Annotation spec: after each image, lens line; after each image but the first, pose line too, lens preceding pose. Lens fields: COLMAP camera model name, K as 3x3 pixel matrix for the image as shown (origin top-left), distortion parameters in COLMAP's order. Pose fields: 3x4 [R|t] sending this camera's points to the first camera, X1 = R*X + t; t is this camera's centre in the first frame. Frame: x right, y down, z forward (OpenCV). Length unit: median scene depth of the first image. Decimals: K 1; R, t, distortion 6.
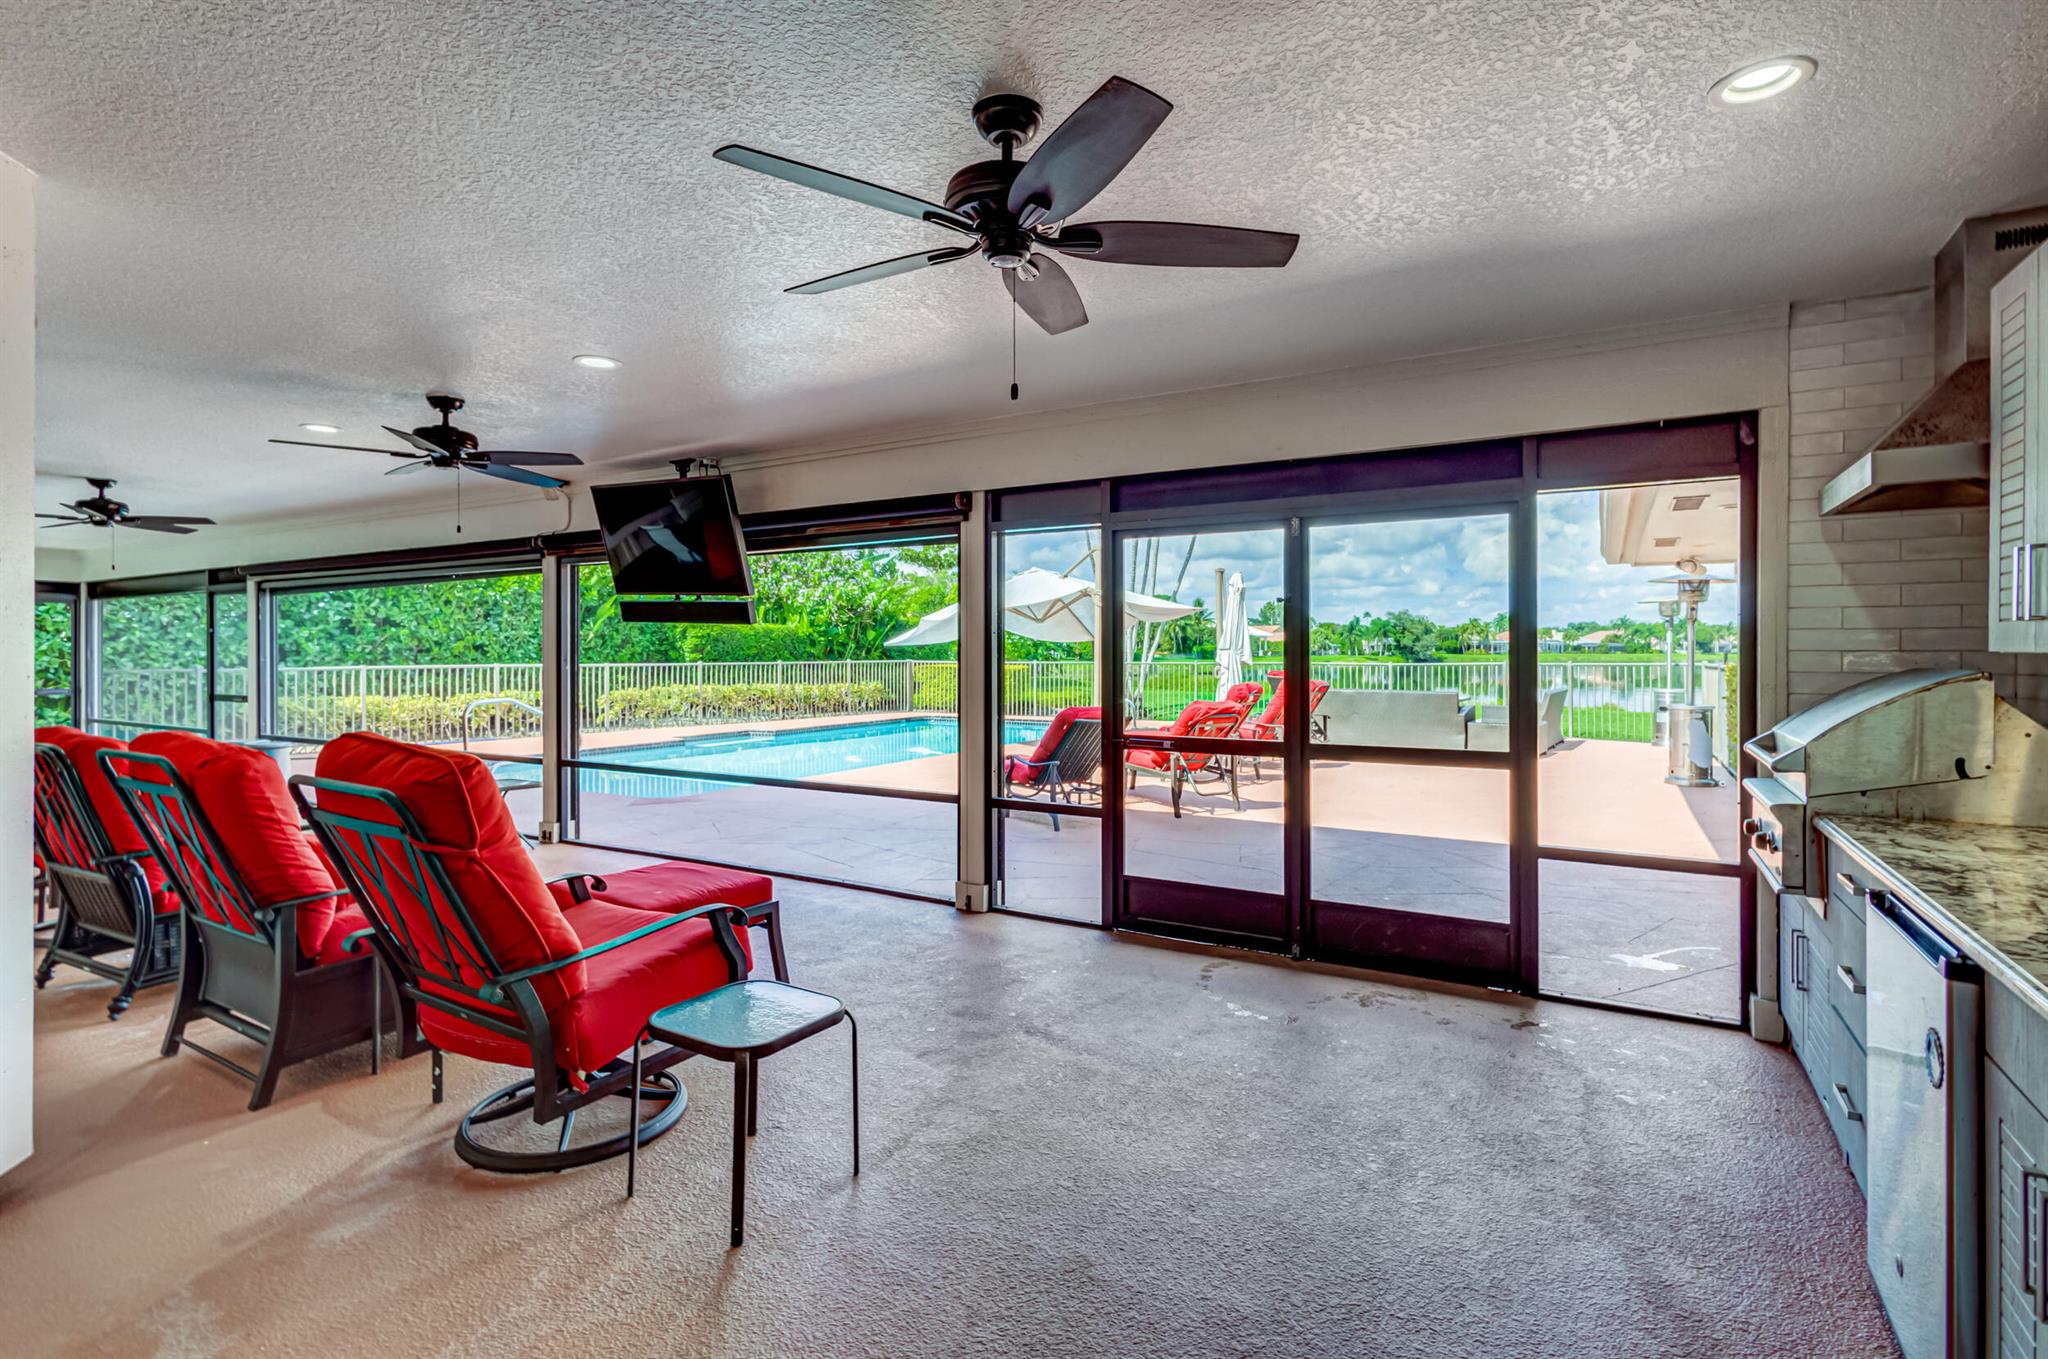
lens RADIAL K [[956.6, 0, 1031.0], [0, 956.6, 663.2], [0, 0, 1]] dist [0.001410, 0.000220]
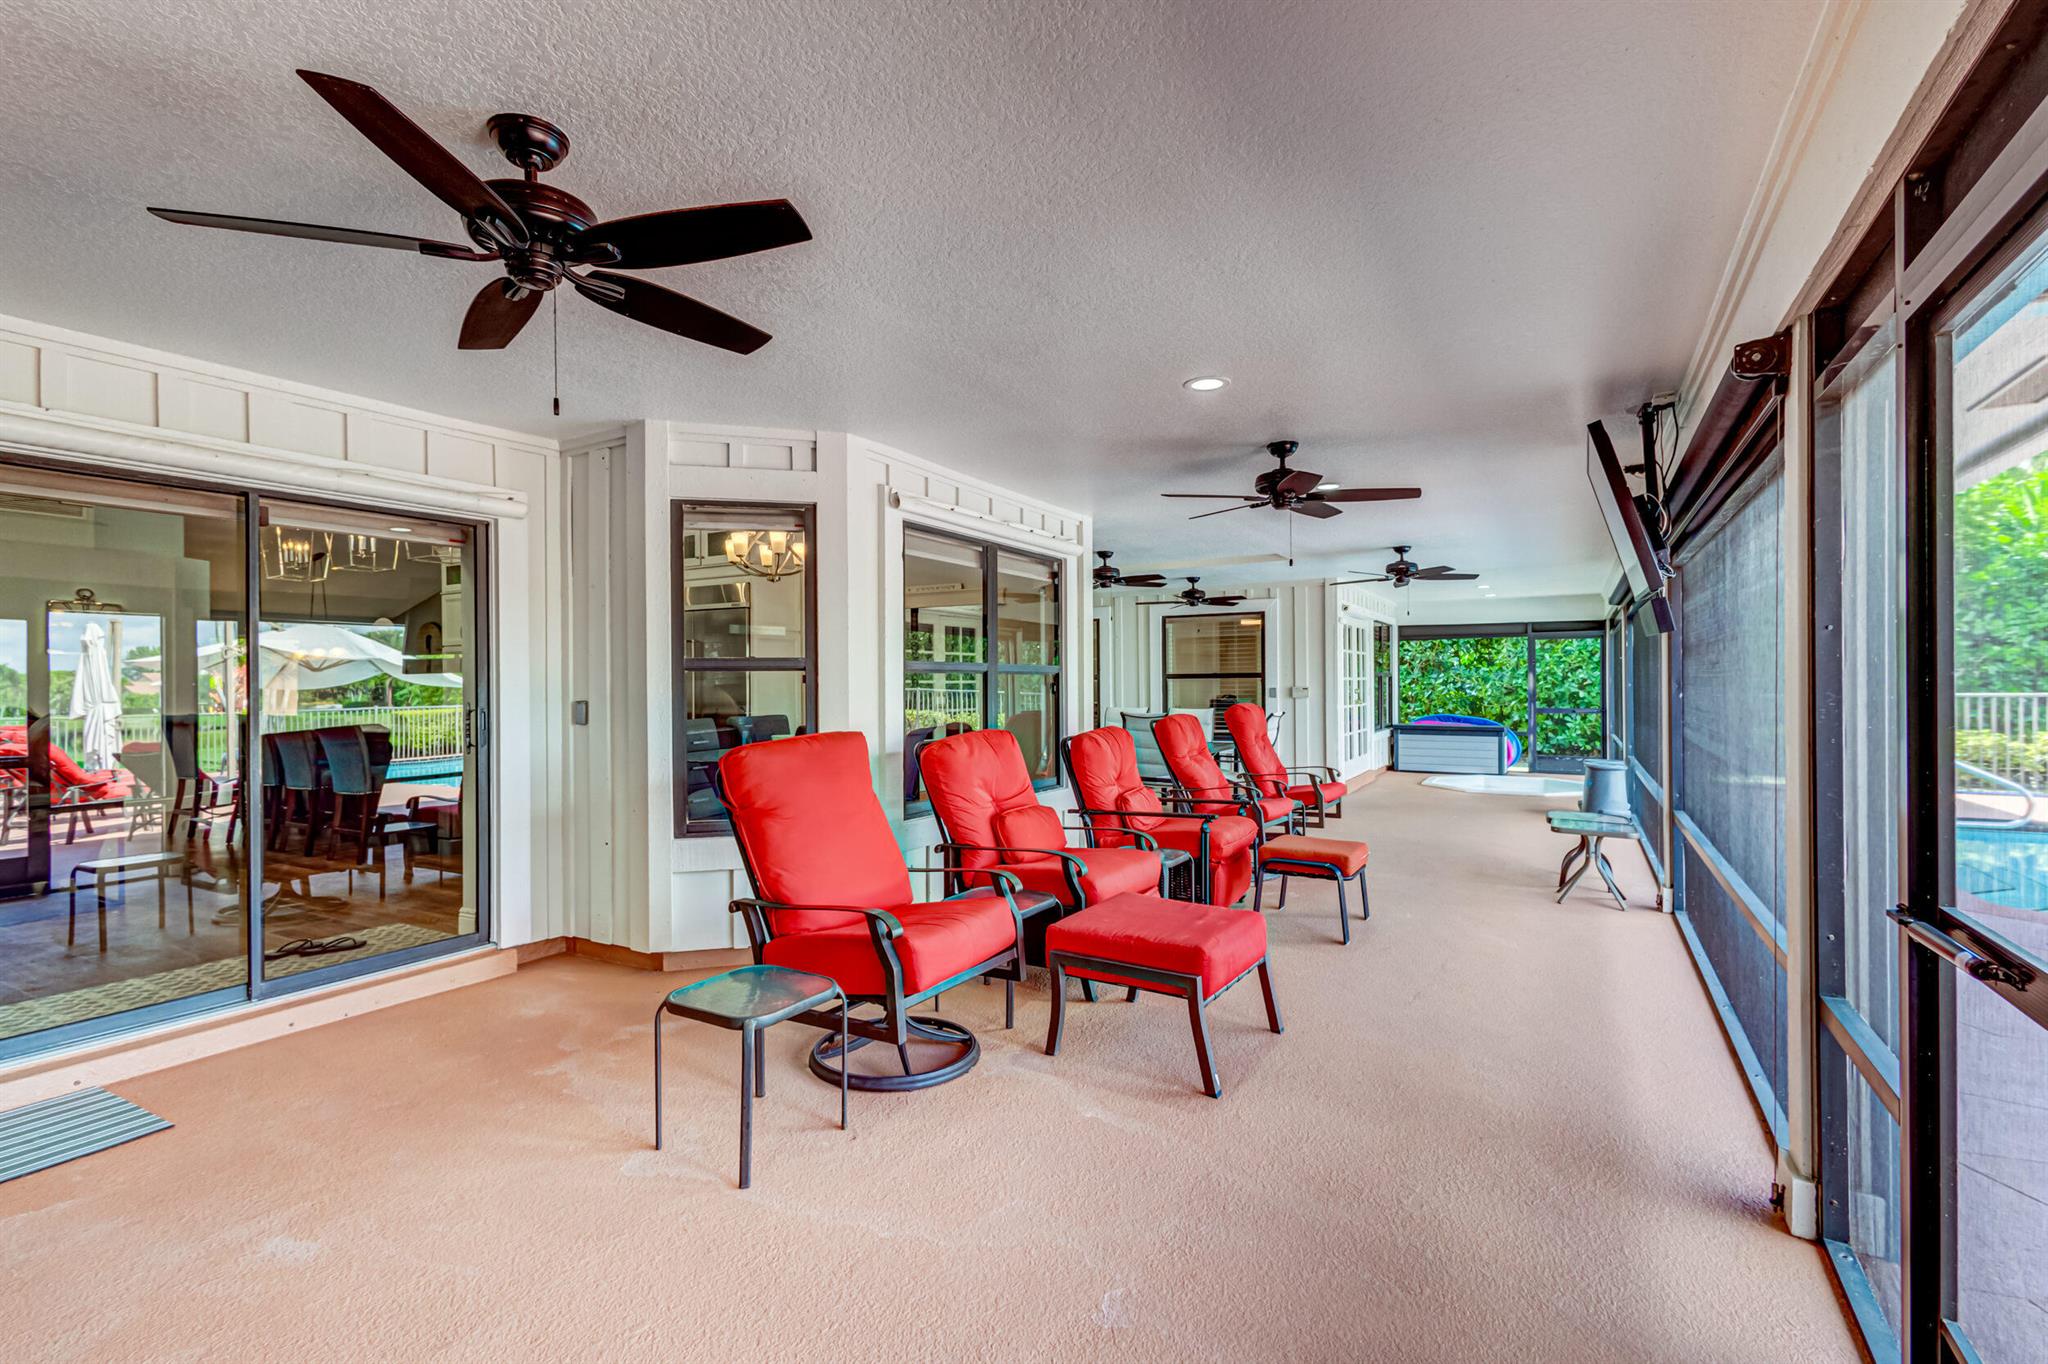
lens RADIAL K [[956.6, 0, 1030.1], [0, 956.6, 685.4], [0, 0, 1]] dist [0.001410, 0.000220]
pose [[0.026299, 0.001461, -0.999653, 0.114120], [-0.004106, 0.999991, 0.001353, -0.001658], [0.999646, 0.004069, 0.026305, 0.171762]]
